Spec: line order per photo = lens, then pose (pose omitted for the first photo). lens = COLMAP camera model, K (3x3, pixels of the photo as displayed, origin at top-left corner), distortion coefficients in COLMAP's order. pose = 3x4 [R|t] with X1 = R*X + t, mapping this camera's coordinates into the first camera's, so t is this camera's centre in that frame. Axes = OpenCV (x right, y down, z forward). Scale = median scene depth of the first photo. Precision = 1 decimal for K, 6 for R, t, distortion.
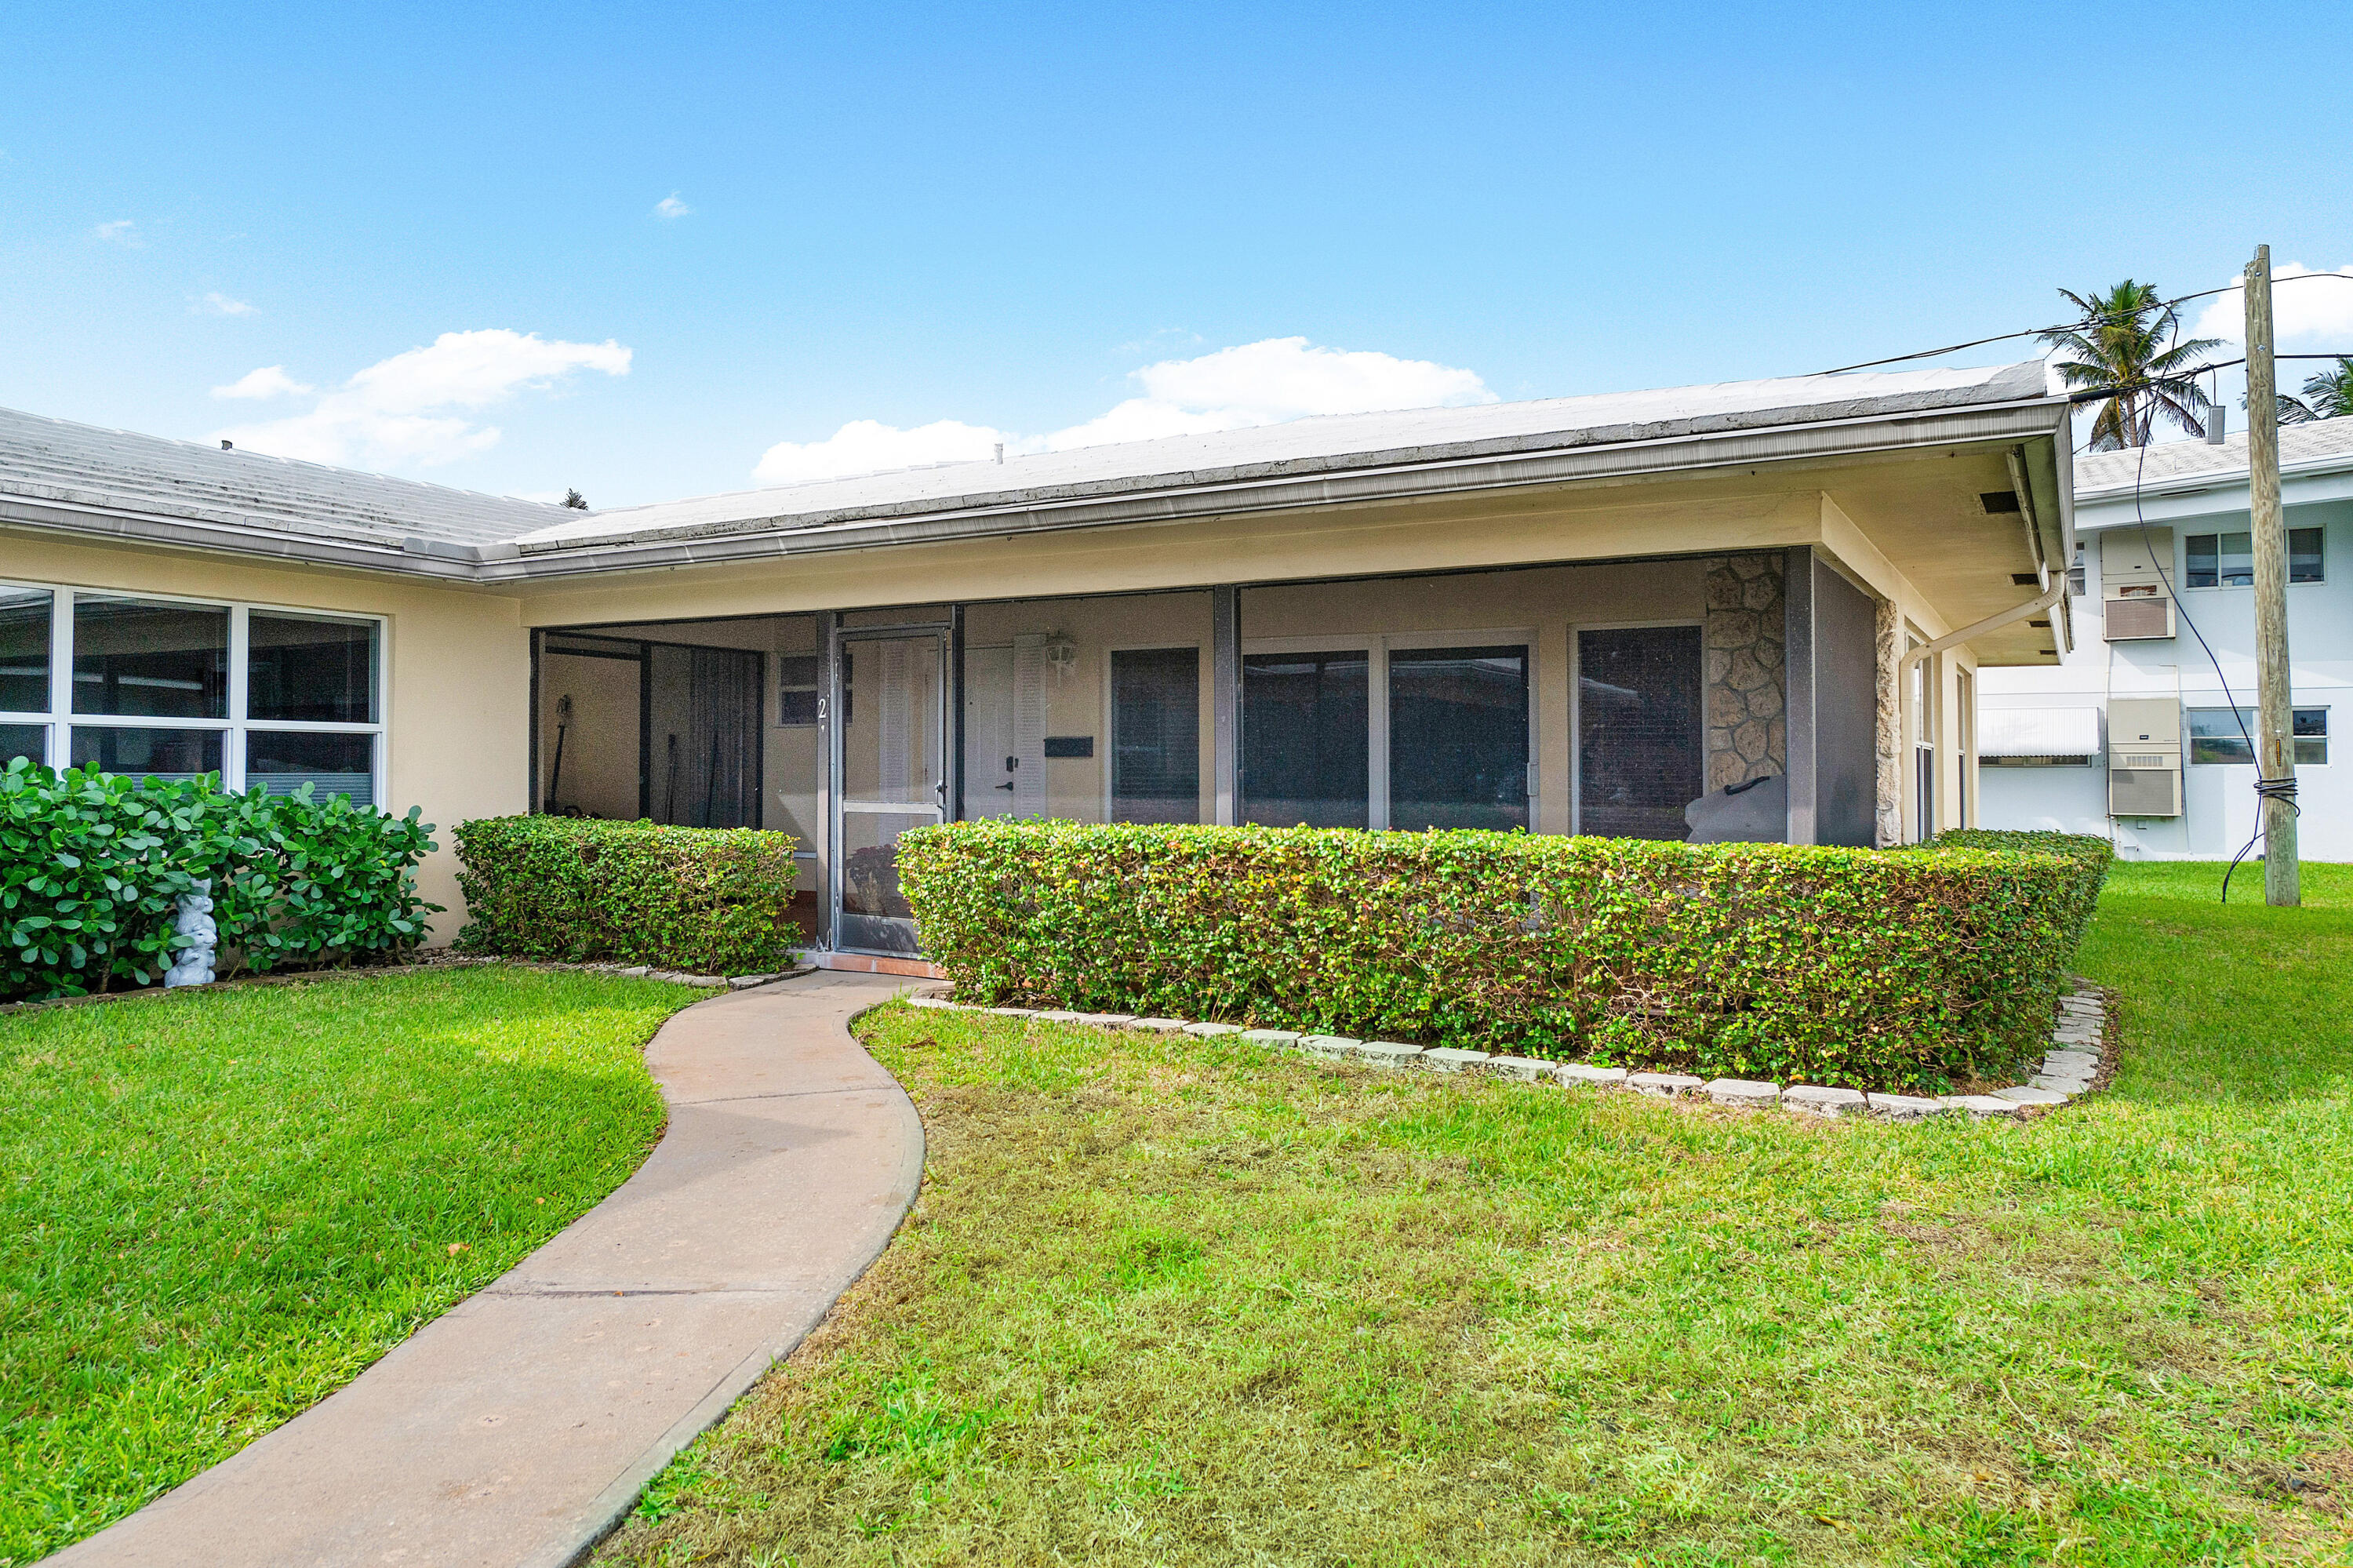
lens RADIAL K [[1504.1, 0, 1188.9], [0, 1504.1, 721.2], [0, 0, 1]] dist [-0.001192, 0.001391]
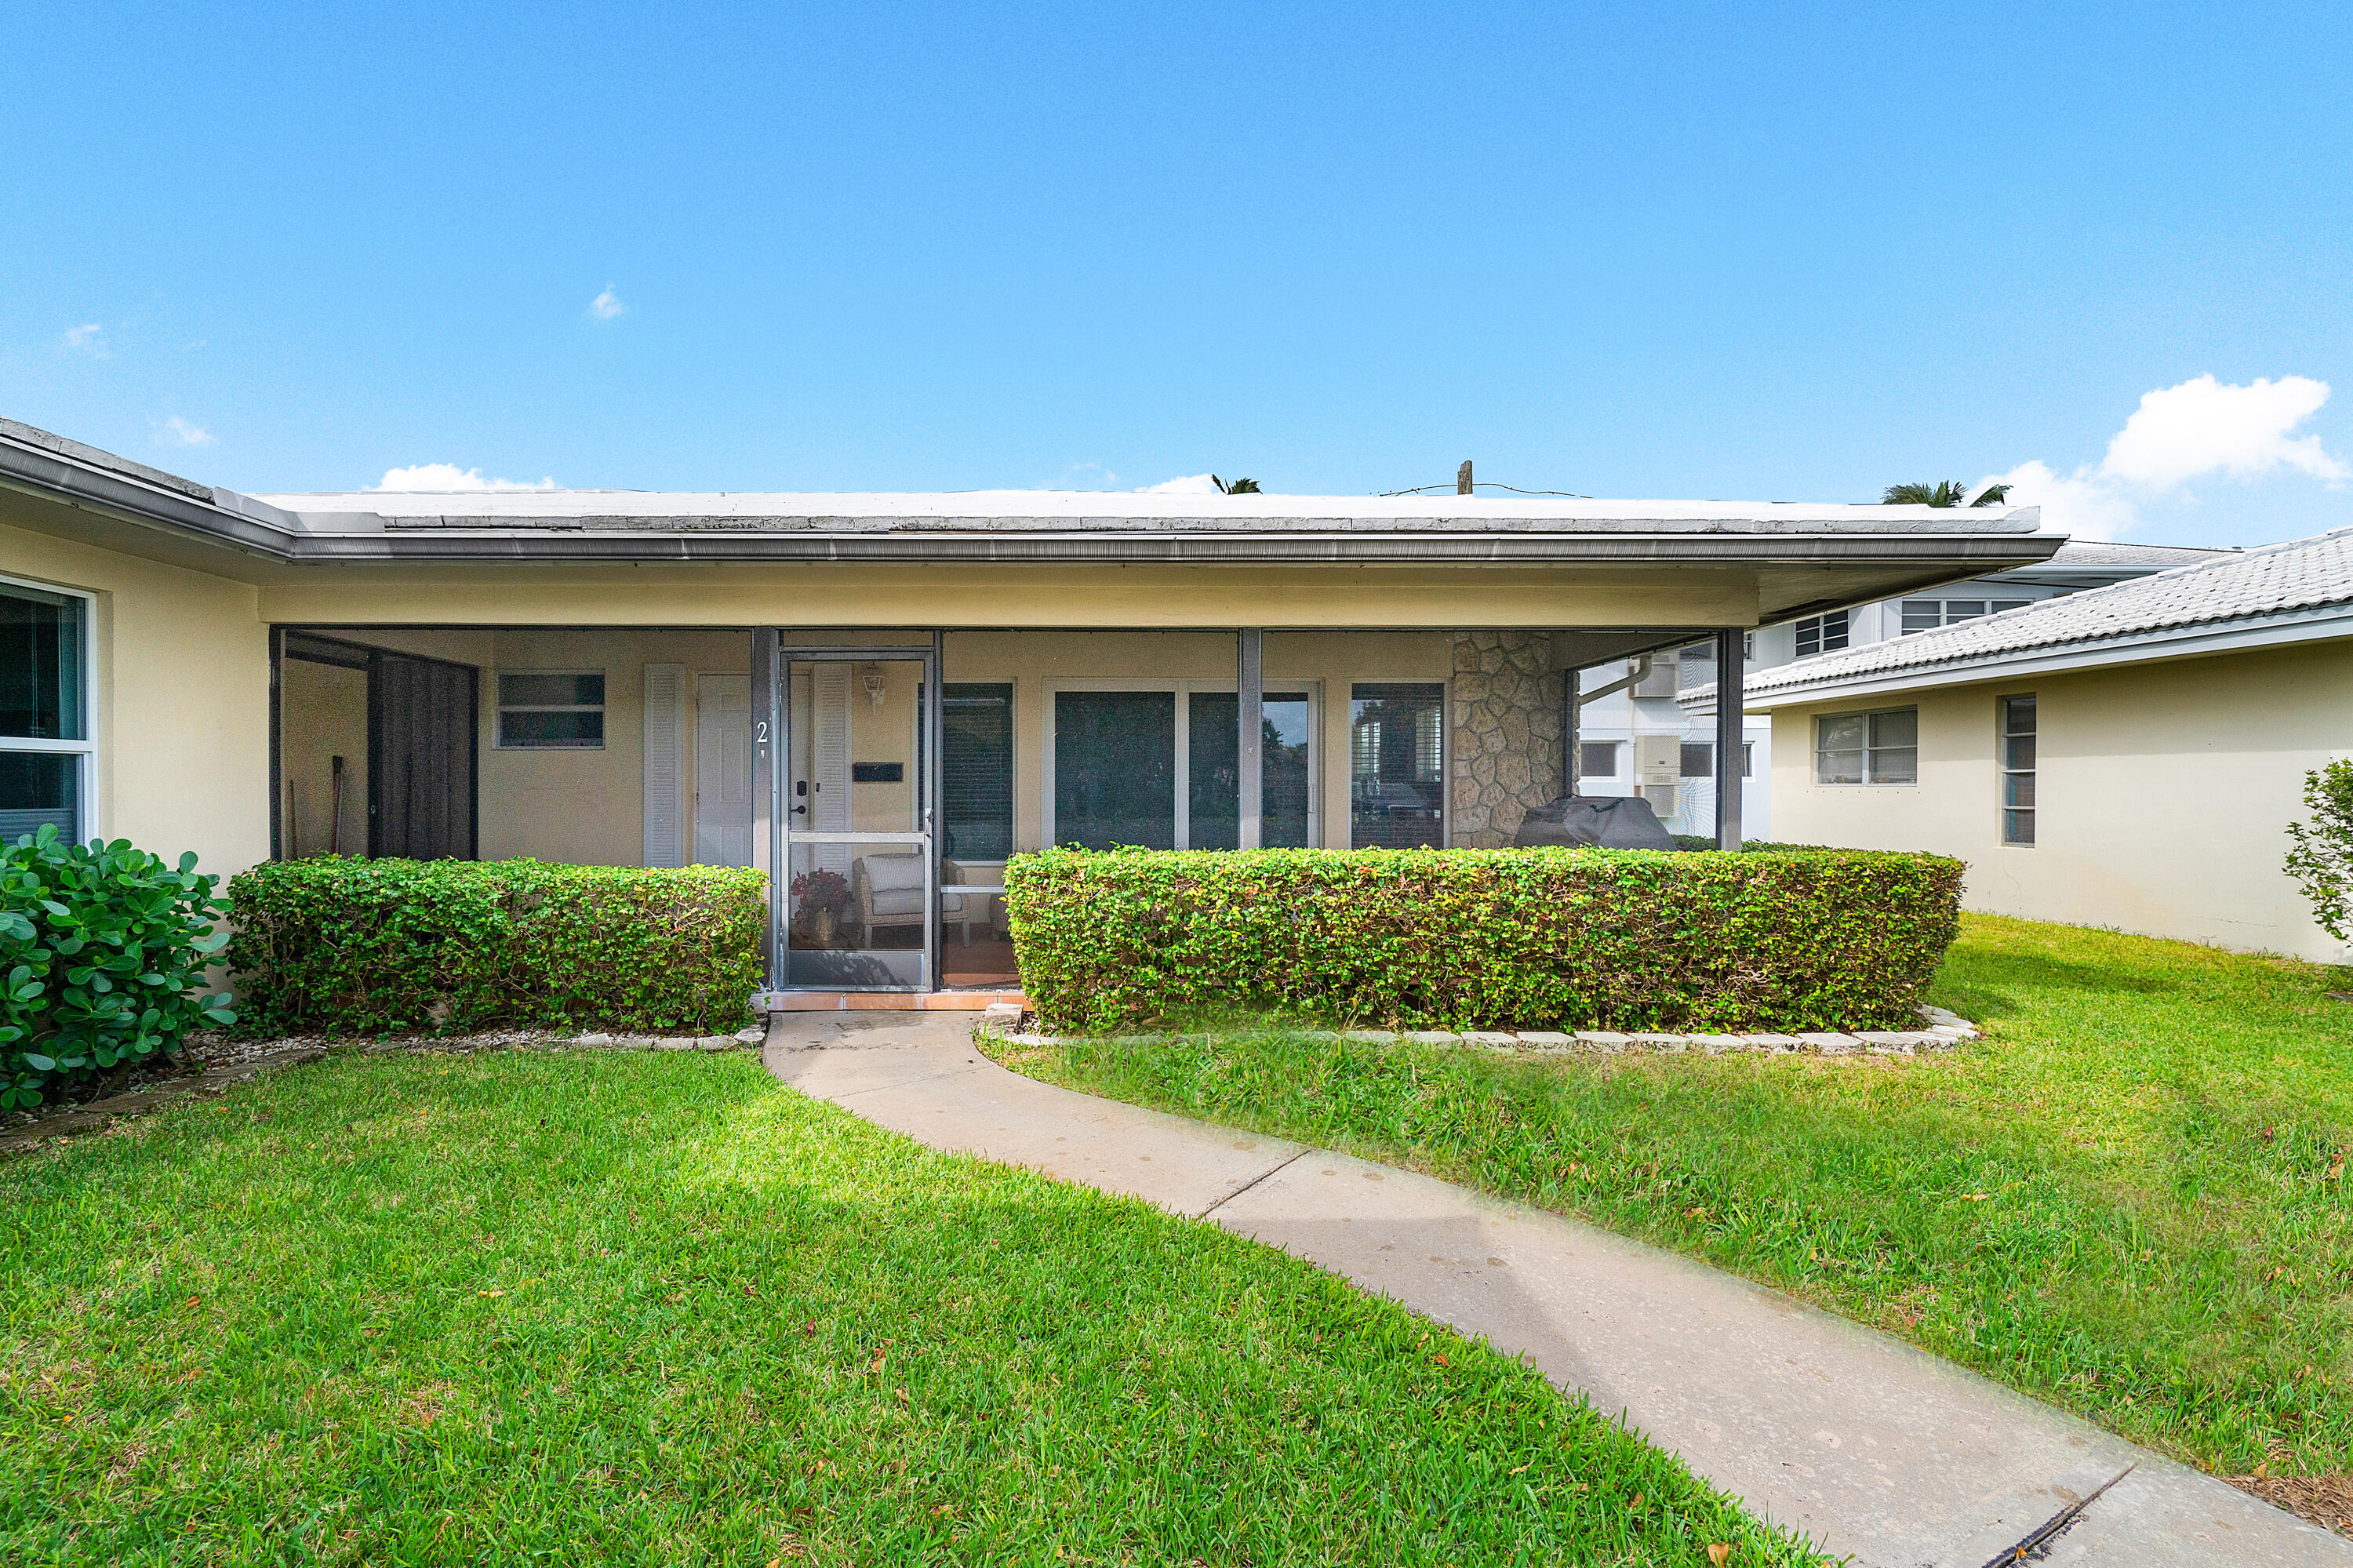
lens RADIAL K [[1107.1, 0, 1103.7], [0, 1107.1, 785.4], [0, 0, 1]] dist [0.002371, -0.000009]
pose [[0.862925, -0.004501, 0.505312, -0.421357], [-0.012605, 0.999457, 0.030427, 0.000824], [-0.505175, -0.032626, 0.862400, 0.313411]]
